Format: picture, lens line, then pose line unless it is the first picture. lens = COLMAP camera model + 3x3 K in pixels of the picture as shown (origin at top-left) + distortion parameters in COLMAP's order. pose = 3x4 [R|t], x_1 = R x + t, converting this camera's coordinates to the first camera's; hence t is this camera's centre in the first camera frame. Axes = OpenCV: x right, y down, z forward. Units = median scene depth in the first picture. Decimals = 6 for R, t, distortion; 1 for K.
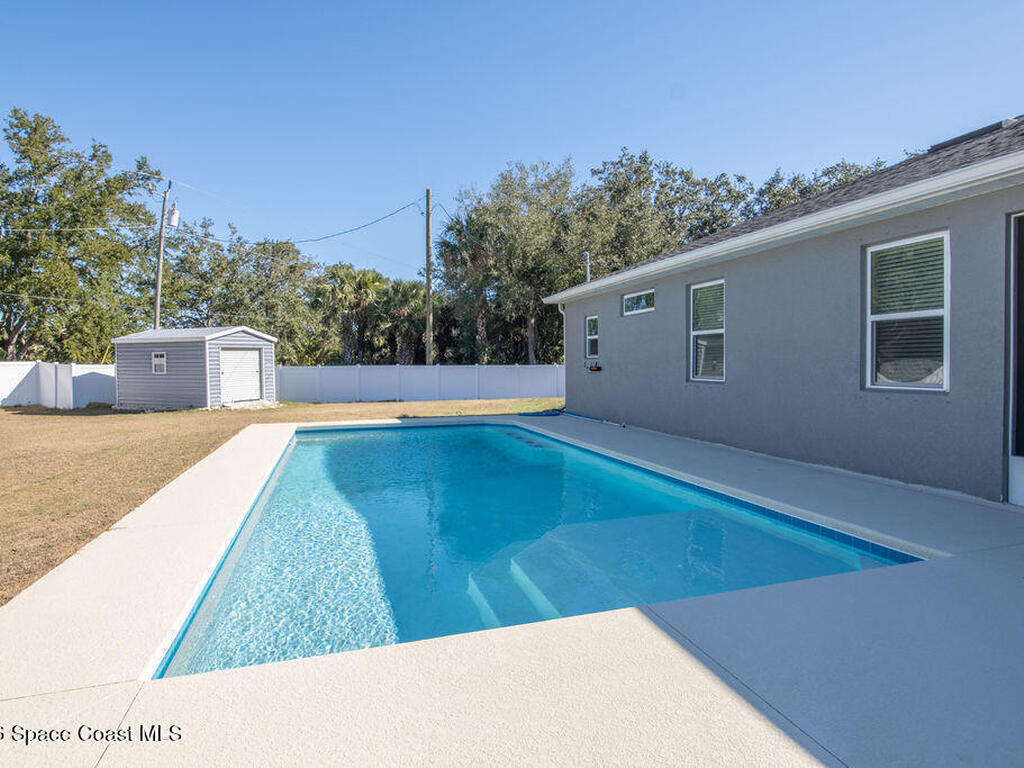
lens RADIAL K [[545.3, 0, 513.0], [0, 545.3, 383.3], [0, 0, 1]] dist [-0.003799, -0.000126]
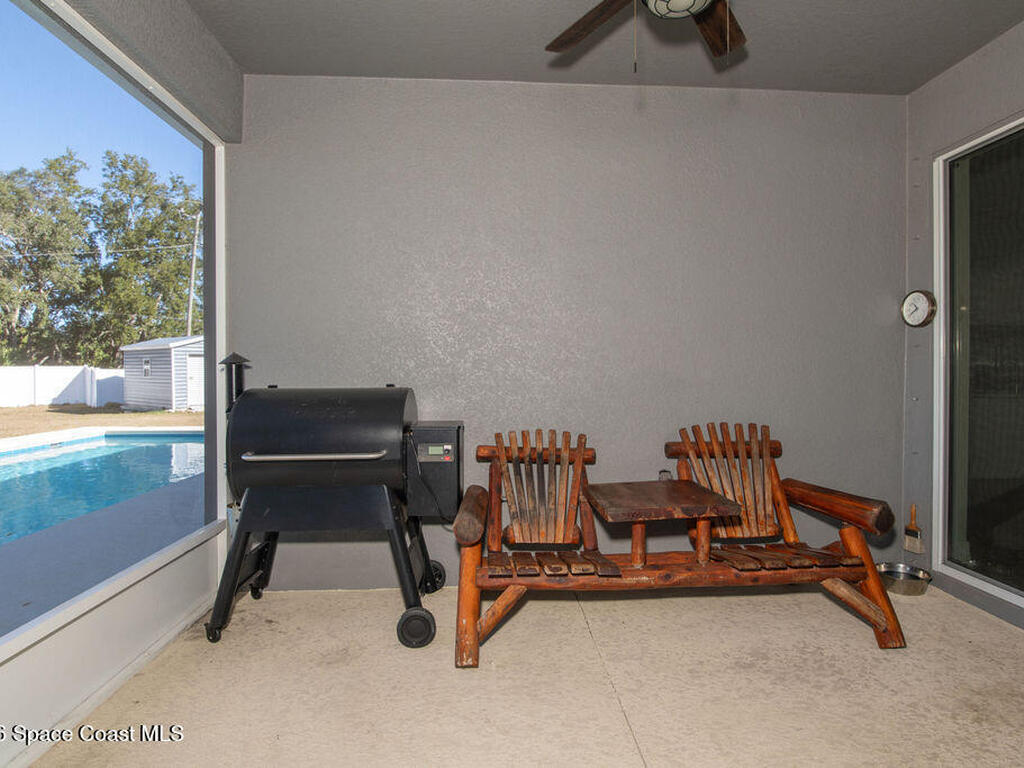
lens RADIAL K [[545.3, 0, 512.4], [0, 545.3, 382.2], [0, 0, 1]] dist [-0.003799, -0.000126]
pose [[0.975764, 0.012010, -0.218498, 0.313174], [-0.014871, 0.999824, -0.011453, -0.007042], [0.218322, 0.014425, 0.975770, 0.077822]]
